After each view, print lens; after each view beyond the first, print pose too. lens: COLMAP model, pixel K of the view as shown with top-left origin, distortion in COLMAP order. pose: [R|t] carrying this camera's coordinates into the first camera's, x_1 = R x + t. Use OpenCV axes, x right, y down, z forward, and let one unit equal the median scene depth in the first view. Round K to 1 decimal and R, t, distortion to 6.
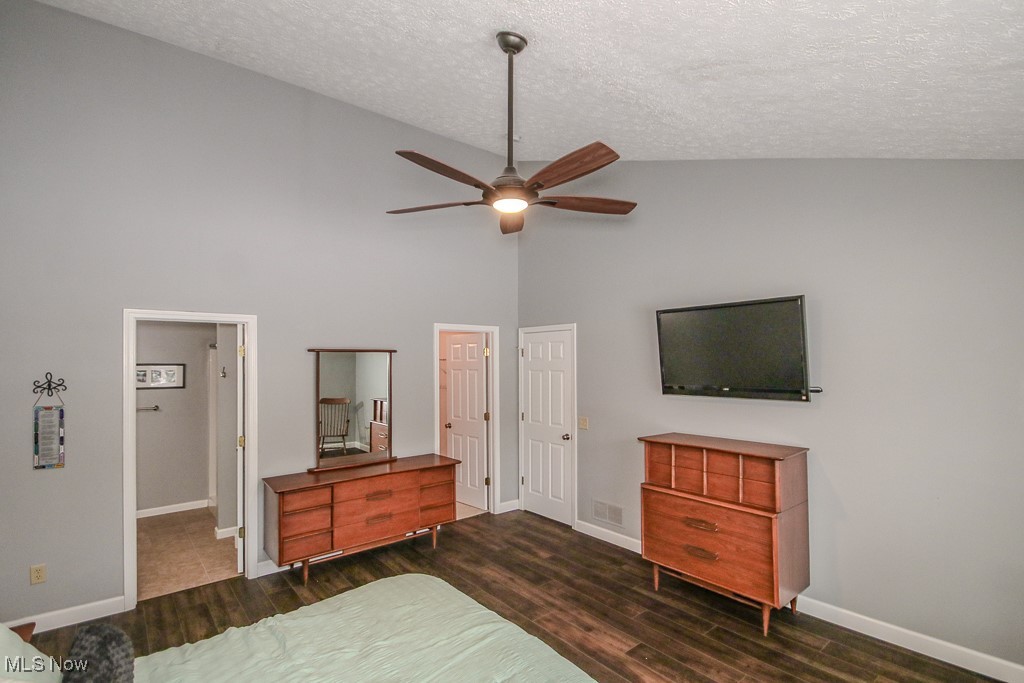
lens RADIAL K [[478.8, 0, 511.2], [0, 478.8, 364.9], [0, 0, 1]] dist [-0.000582, -0.000118]
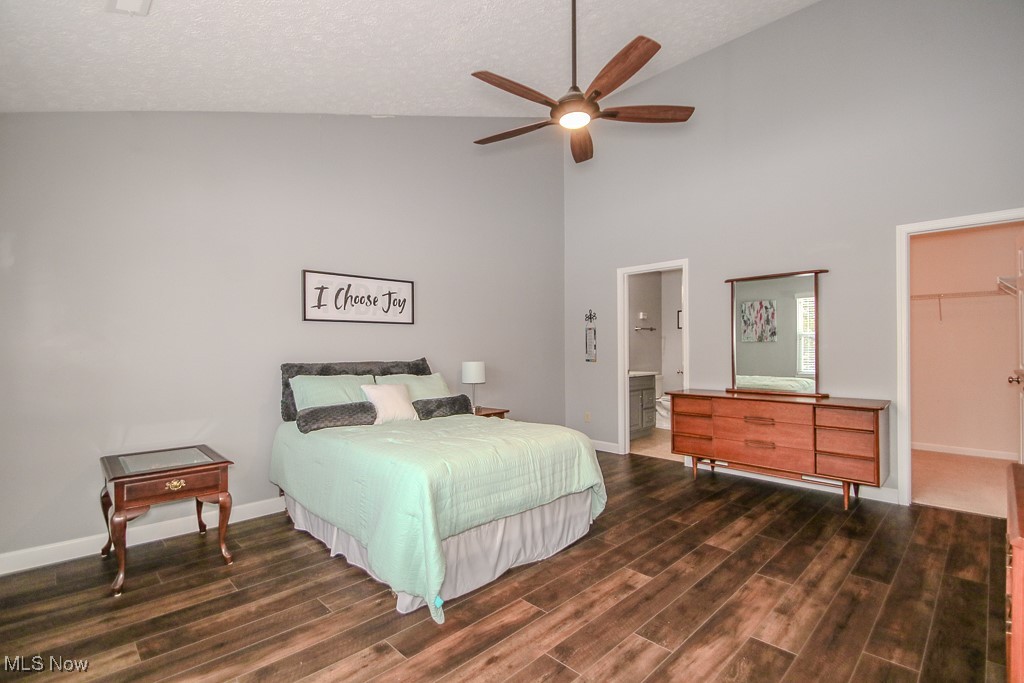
lens RADIAL K [[471.9, 0, 508.9], [0, 471.9, 349.8], [0, 0, 1]] dist [-0.001745, -0.000809]
pose [[0.081929, 0.005392, -0.996624, 0.797582], [-0.003739, 0.999980, 0.005103, 0.157984], [0.996631, 0.003308, 0.081948, 0.522346]]
